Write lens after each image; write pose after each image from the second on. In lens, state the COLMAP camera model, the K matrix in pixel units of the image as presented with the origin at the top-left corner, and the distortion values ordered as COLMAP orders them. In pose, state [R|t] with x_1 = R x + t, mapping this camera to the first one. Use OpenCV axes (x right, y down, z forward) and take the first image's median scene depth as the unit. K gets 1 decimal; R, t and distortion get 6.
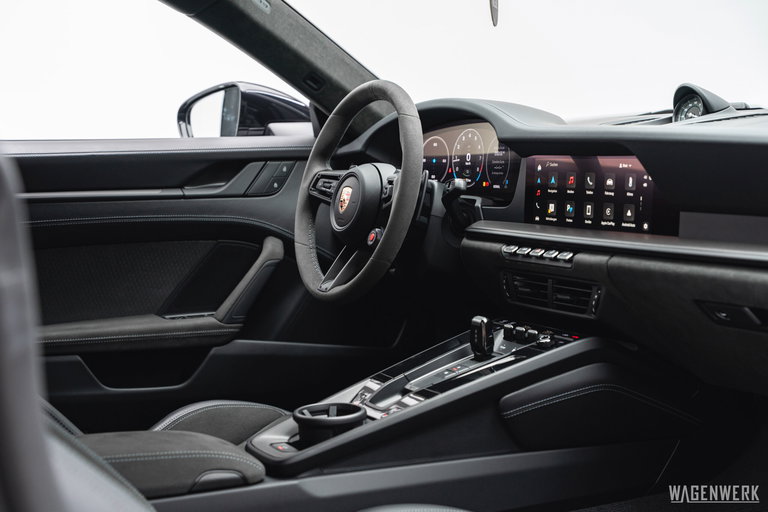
lens RADIAL K [[1245.9, 0, 383.7], [0, 1245.9, 257.0], [0, 0, 1]] dist [0.245927, 0.000000]
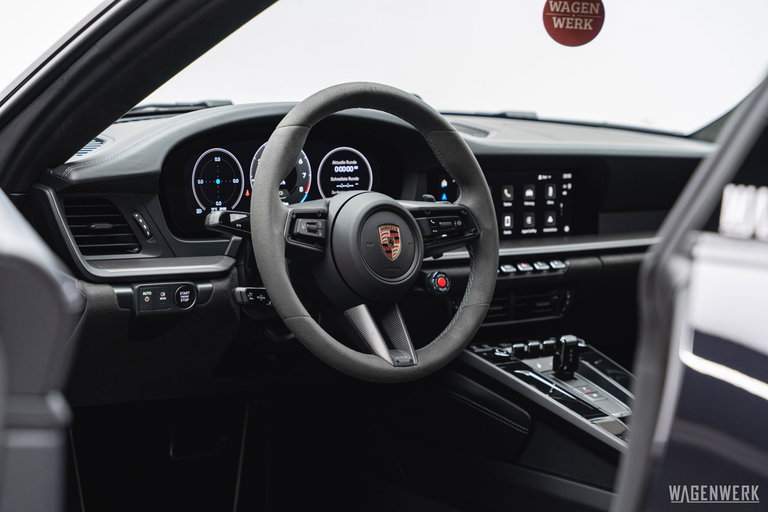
lens RADIAL K [[1591.9, 0, 381.9], [0, 1591.9, 255.6], [0, 0, 1]] dist [-0.029866, 0.000000]
pose [[-0.180707, -0.115498, 0.976732, -1.106976], [0.058024, 0.990099, 0.127814, -0.183446], [-0.981824, 0.079771, -0.172216, 1.330264]]
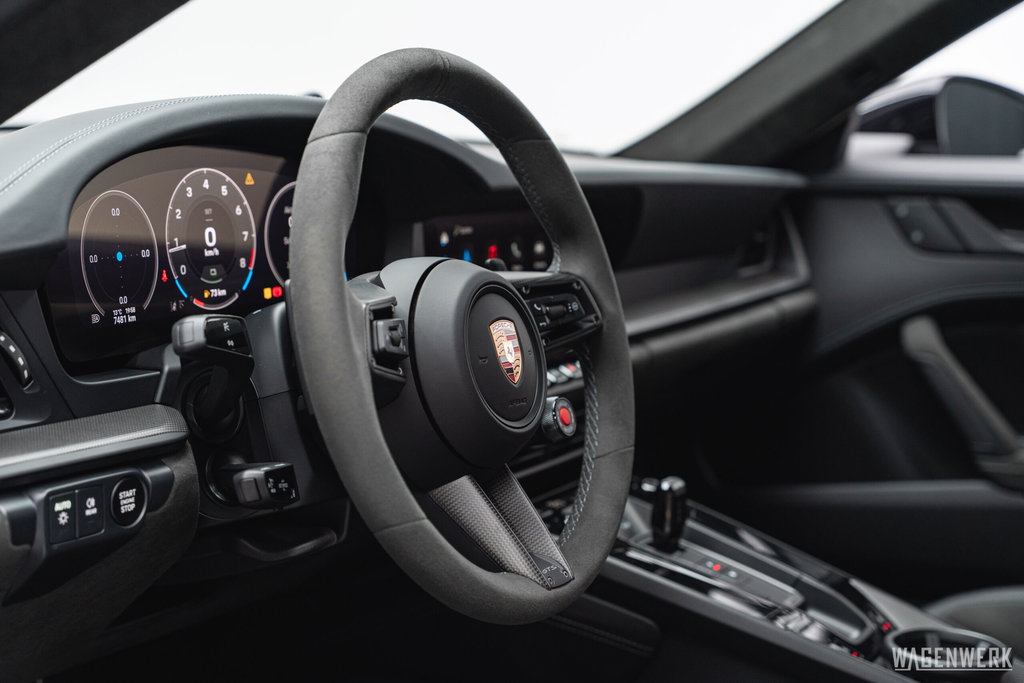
lens RADIAL K [[1742.4, 0, 507.0], [0, 1742.4, 333.9], [0, 0, 1]] dist [0.065828, 0.000000]
pose [[-0.549227, -0.096322, 0.830103, -0.557793], [0.075108, 0.983625, 0.163830, -0.161814], [-0.832291, 0.152327, -0.532999, 1.469739]]
